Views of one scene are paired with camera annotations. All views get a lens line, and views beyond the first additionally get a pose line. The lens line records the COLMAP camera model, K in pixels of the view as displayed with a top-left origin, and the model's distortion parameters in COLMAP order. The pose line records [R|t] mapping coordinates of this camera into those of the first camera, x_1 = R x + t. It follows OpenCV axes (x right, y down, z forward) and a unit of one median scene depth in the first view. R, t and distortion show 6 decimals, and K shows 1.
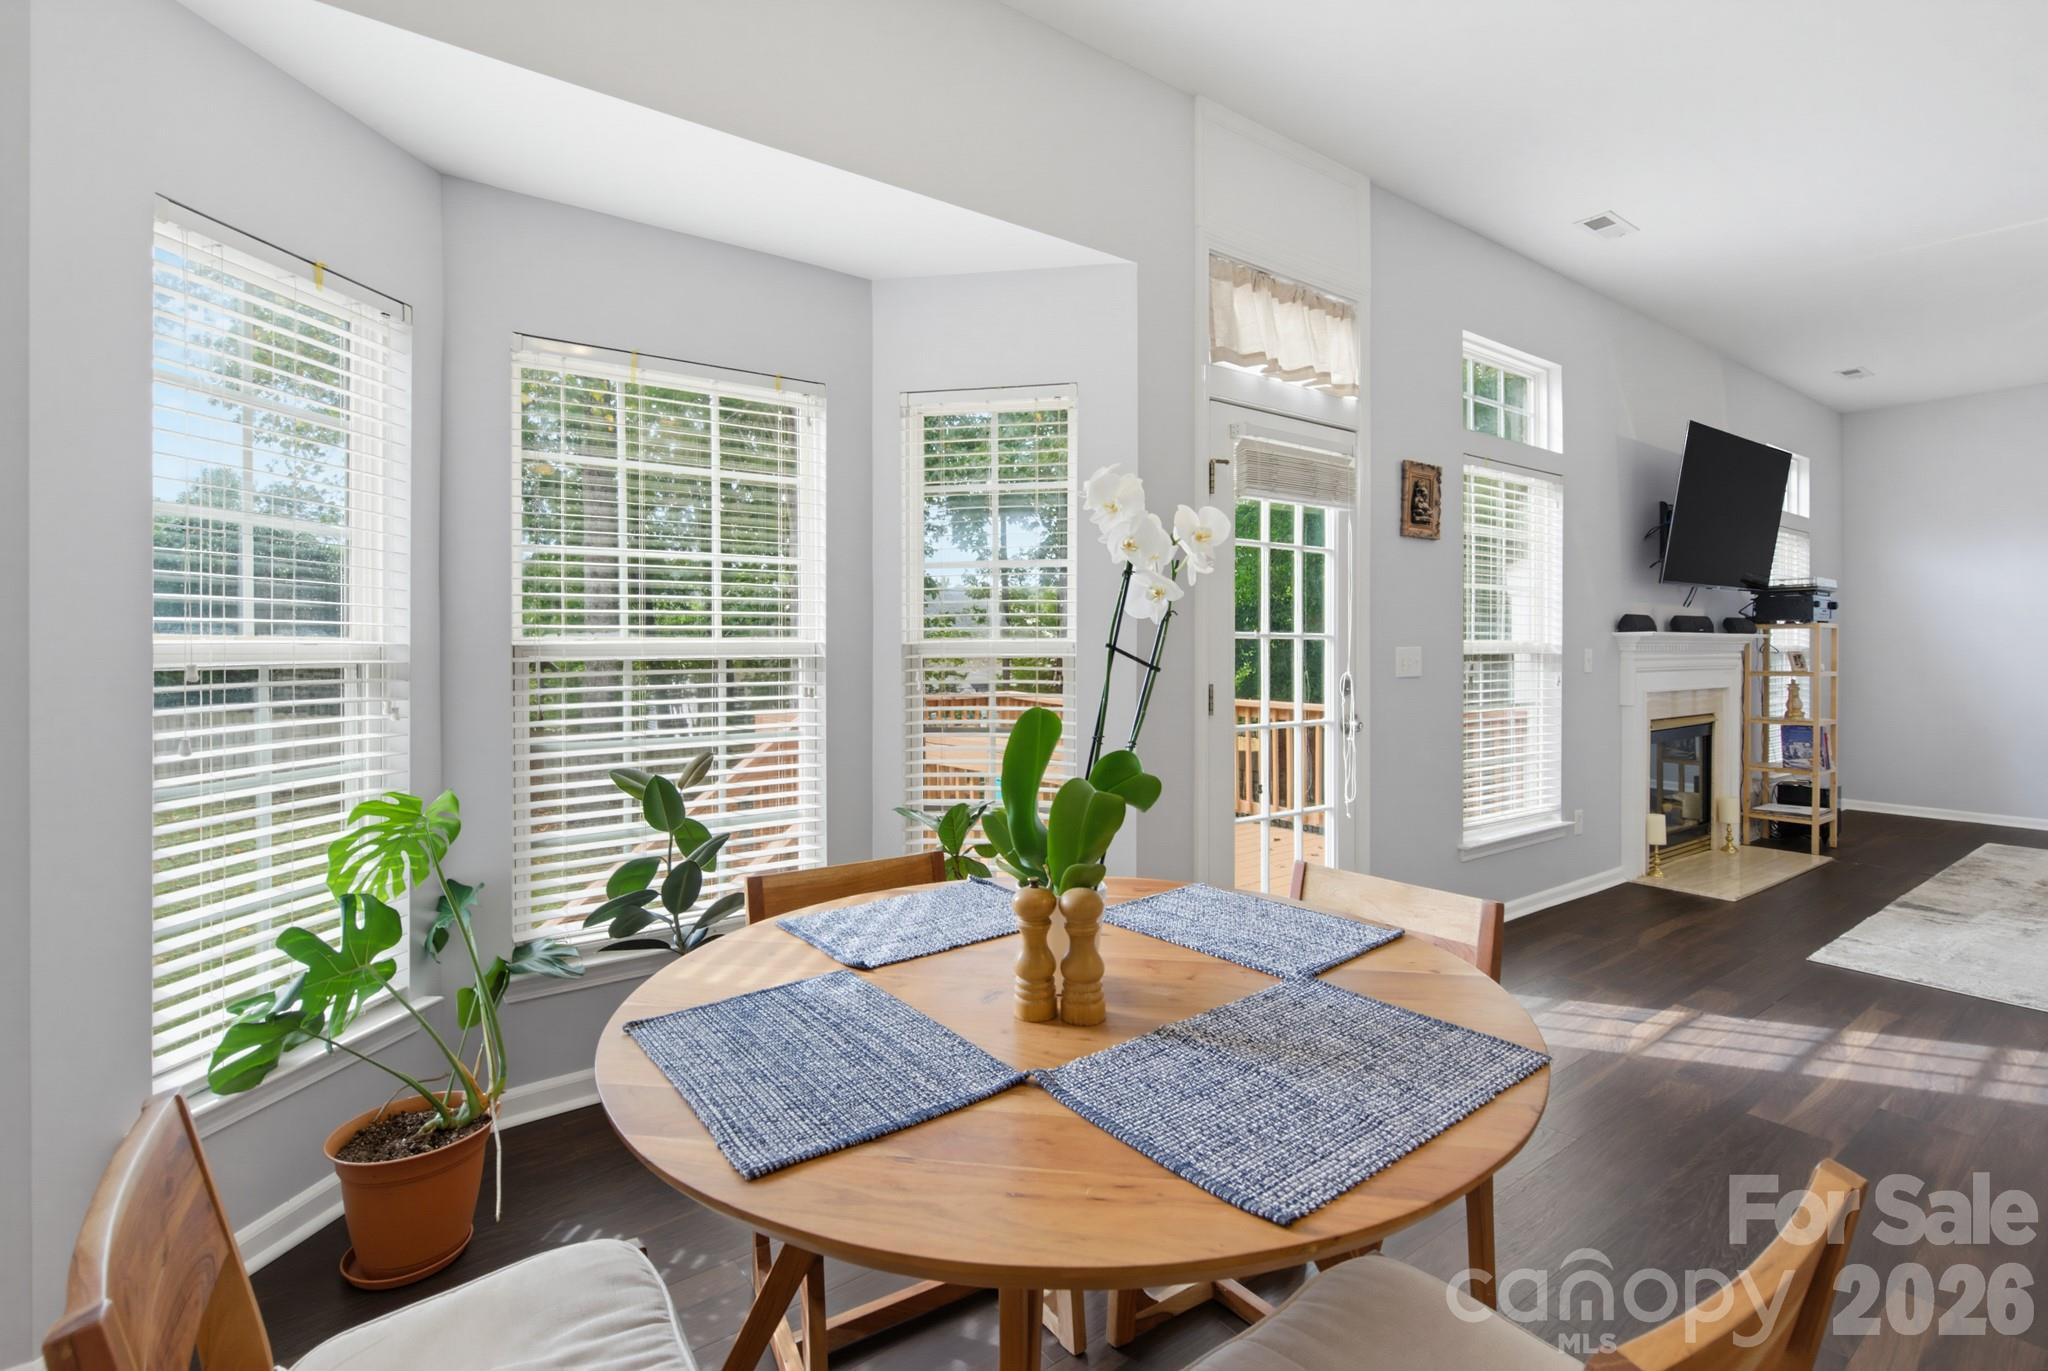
lens RADIAL K [[932.9, 0, 1030.3], [0, 932.9, 659.9], [0, 0, 1]] dist [0.004287, -0.002567]
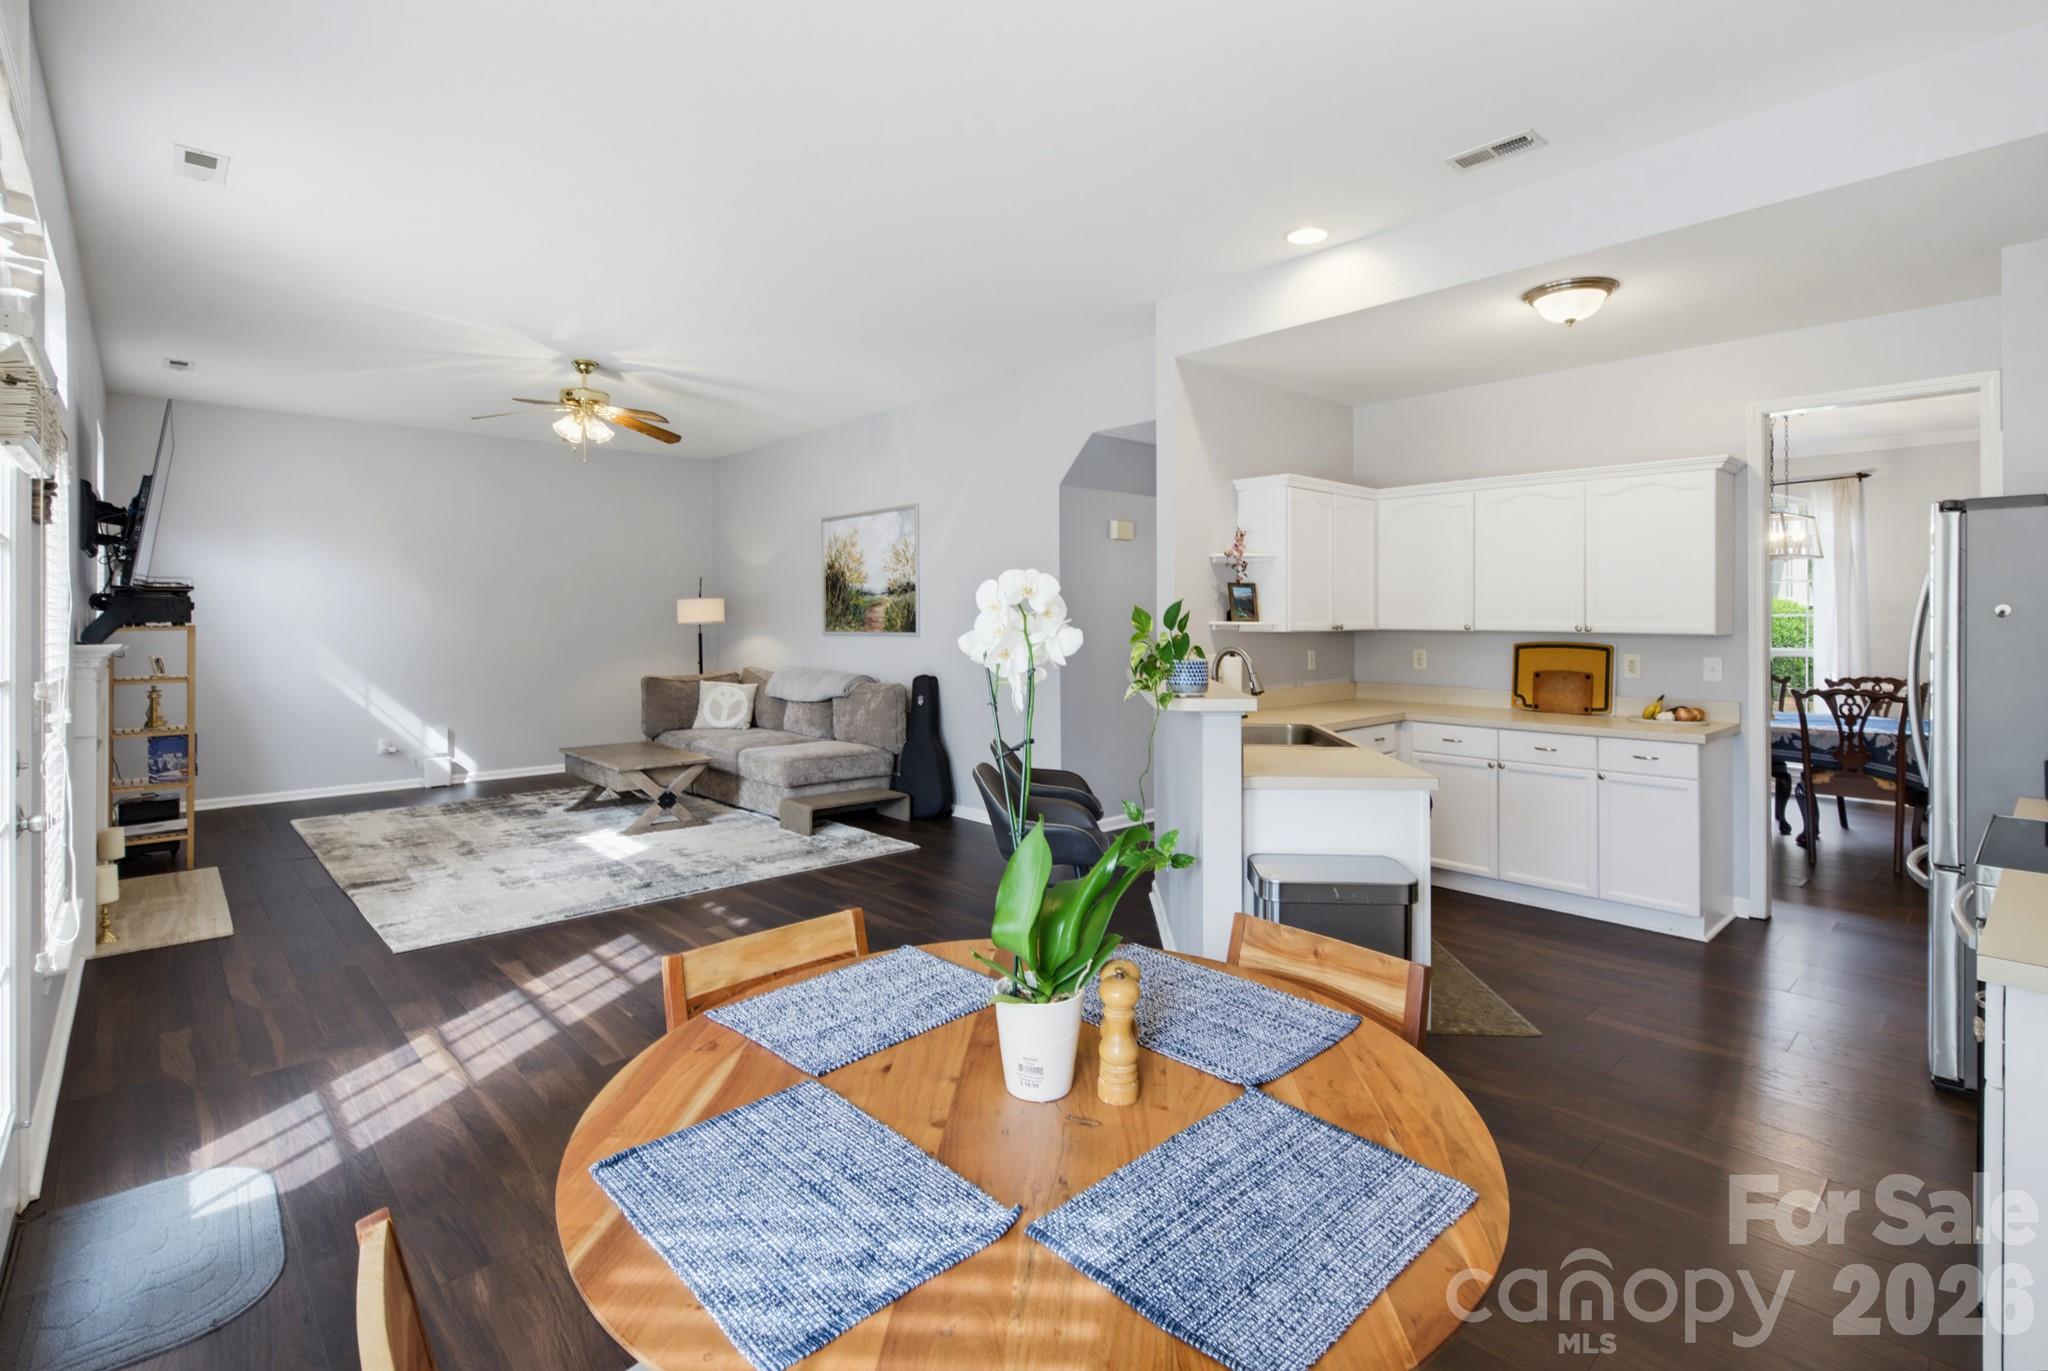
lens RADIAL K [[932.9, 0, 1046.7], [0, 932.9, 611.7], [0, 0, 1]] dist [0.004287, -0.002567]
pose [[-0.122221, 0.012013, 0.992430, -0.425807], [0.010430, 0.999887, -0.010819, -0.068919], [-0.992448, 0.009029, -0.122333, 0.484540]]
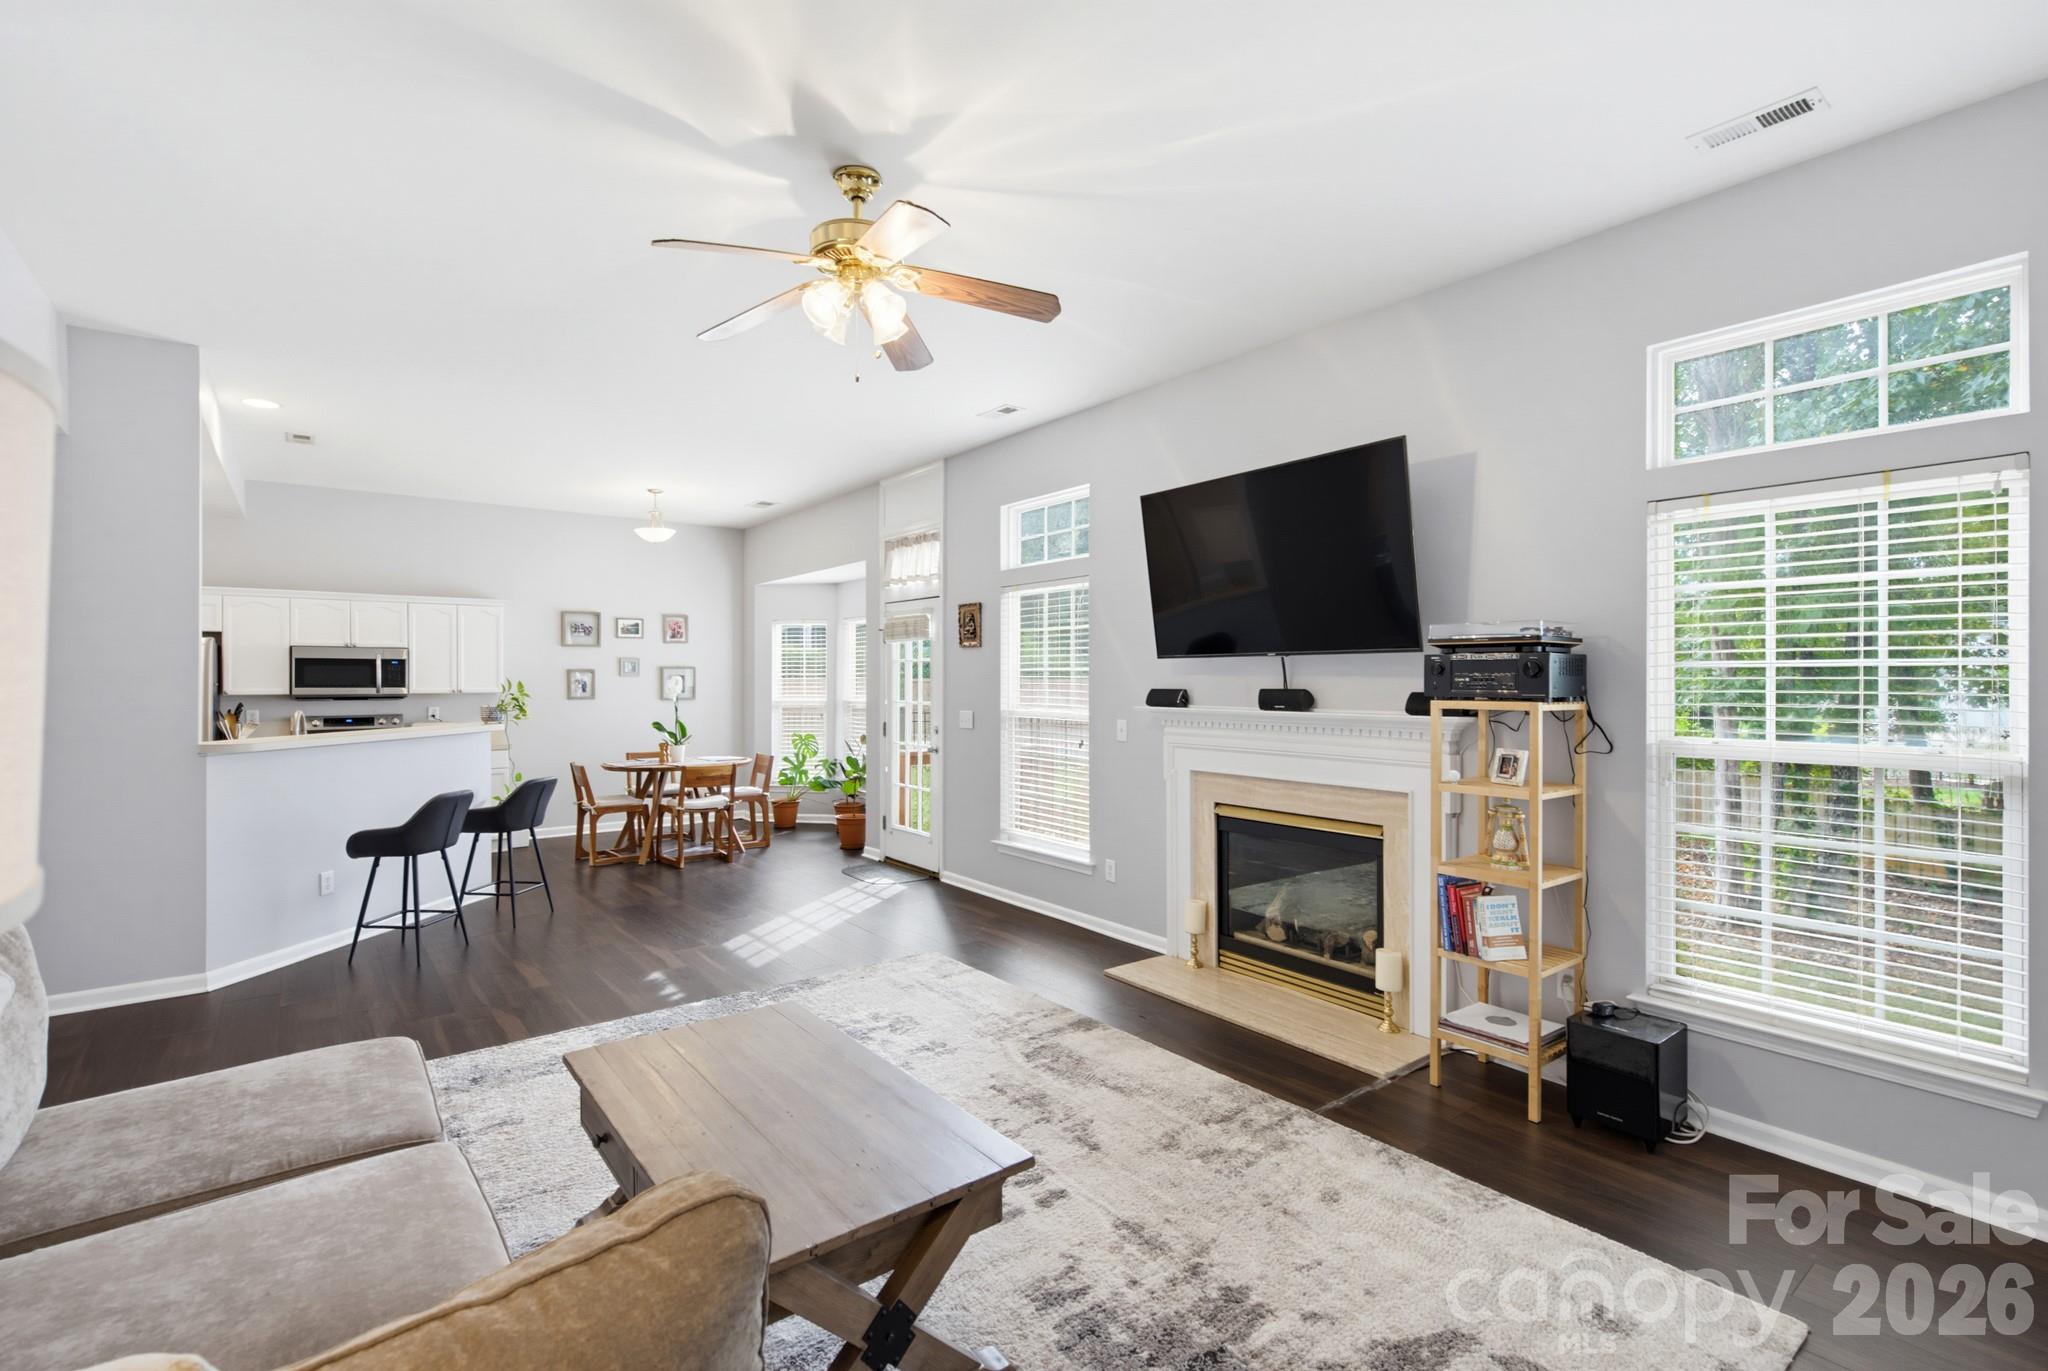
lens RADIAL K [[932.9, 0, 1025.5], [0, 932.9, 681.2], [0, 0, 1]] dist [0.004287, -0.002567]
pose [[0.026215, 0.007663, -0.999627, 2.753400], [-0.005768, 0.999955, 0.007515, -0.107195], [0.999640, 0.005569, 0.026258, 1.381905]]
